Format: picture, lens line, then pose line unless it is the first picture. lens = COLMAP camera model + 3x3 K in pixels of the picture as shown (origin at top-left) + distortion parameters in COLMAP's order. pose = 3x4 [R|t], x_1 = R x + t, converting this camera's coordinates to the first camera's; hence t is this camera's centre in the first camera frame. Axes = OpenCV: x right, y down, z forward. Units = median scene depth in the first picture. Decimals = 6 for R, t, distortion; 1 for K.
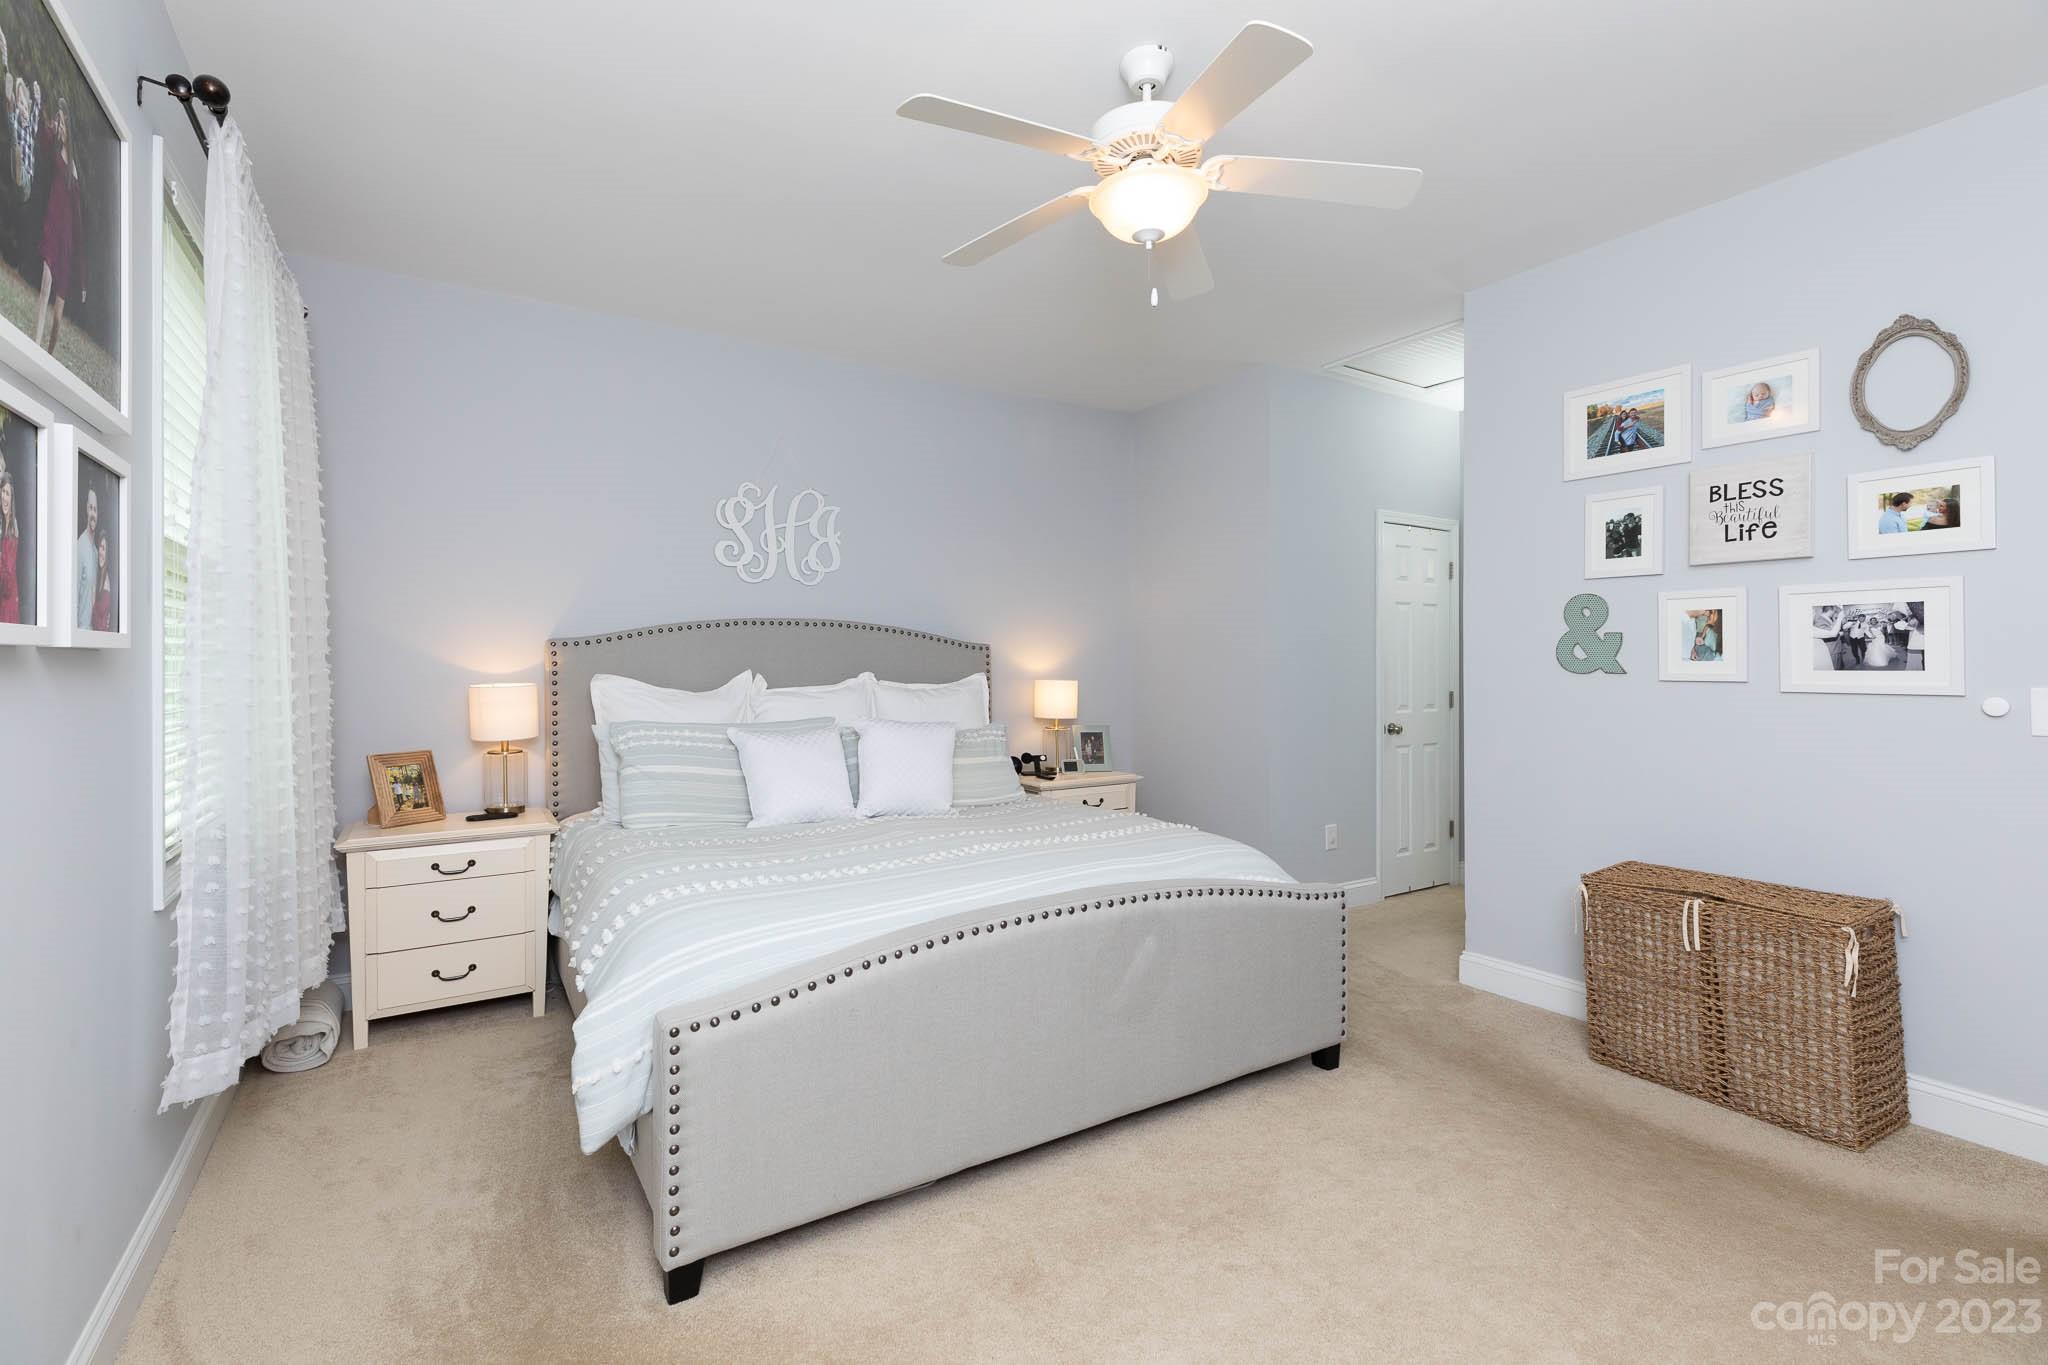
lens RADIAL K [[928.5, 0, 1017.3], [0, 928.5, 664.4], [0, 0, 1]] dist [-0.002517, -0.000262]
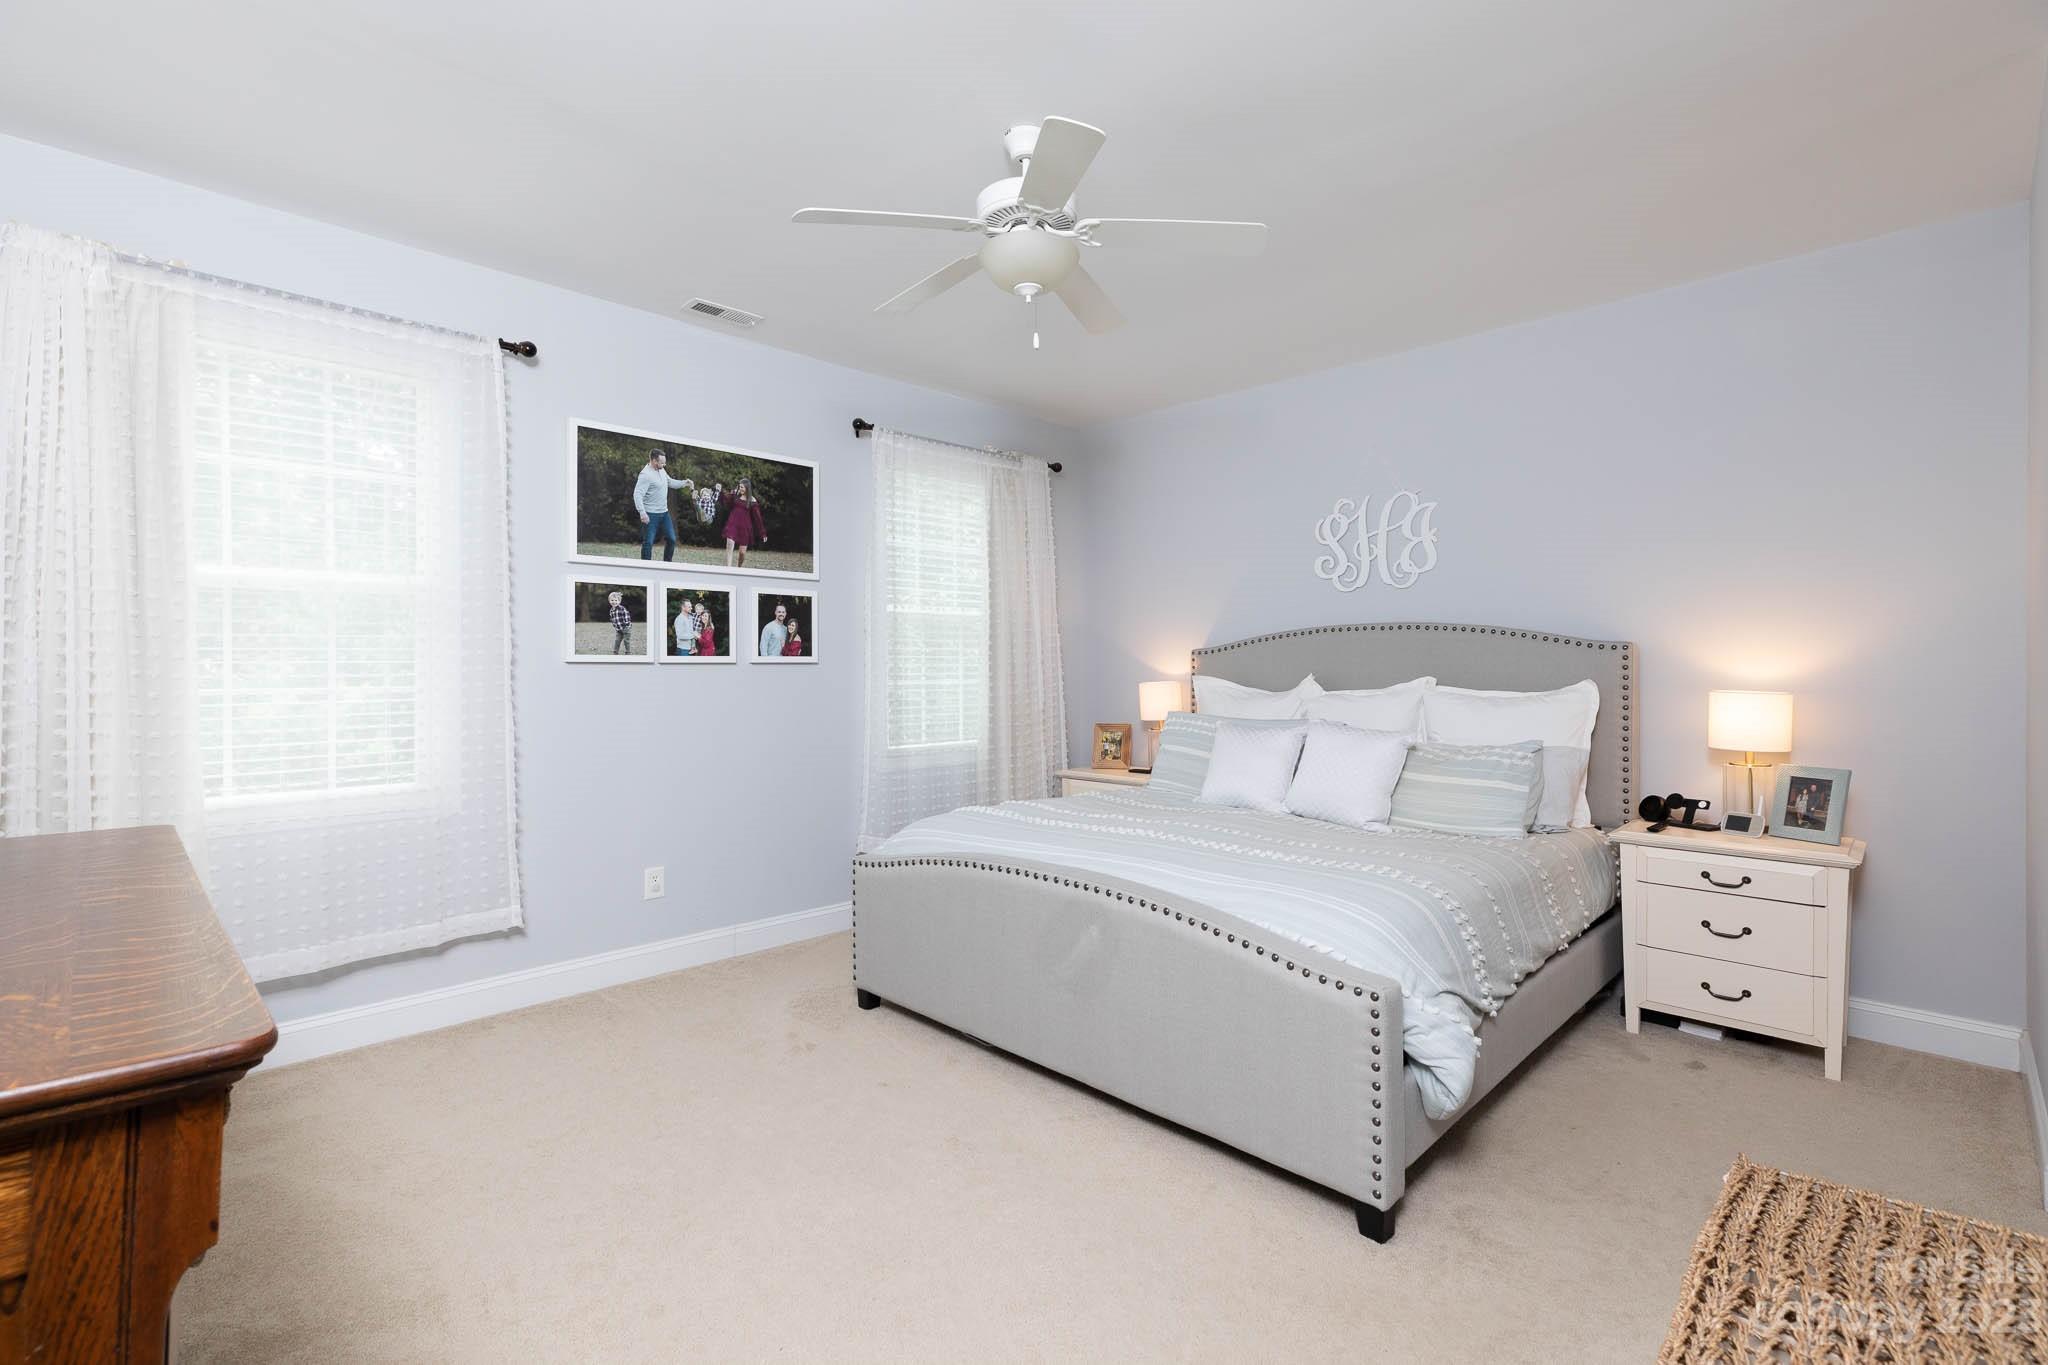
lens RADIAL K [[928.5, 0, 1013.5], [0, 928.5, 683.3], [0, 0, 1]] dist [-0.002517, -0.000262]
pose [[0.201502, 0.018382, -0.979316, 0.656512], [0.000826, 0.999820, 0.018937, -0.003160], [0.979488, -0.004625, 0.201451, 0.394429]]
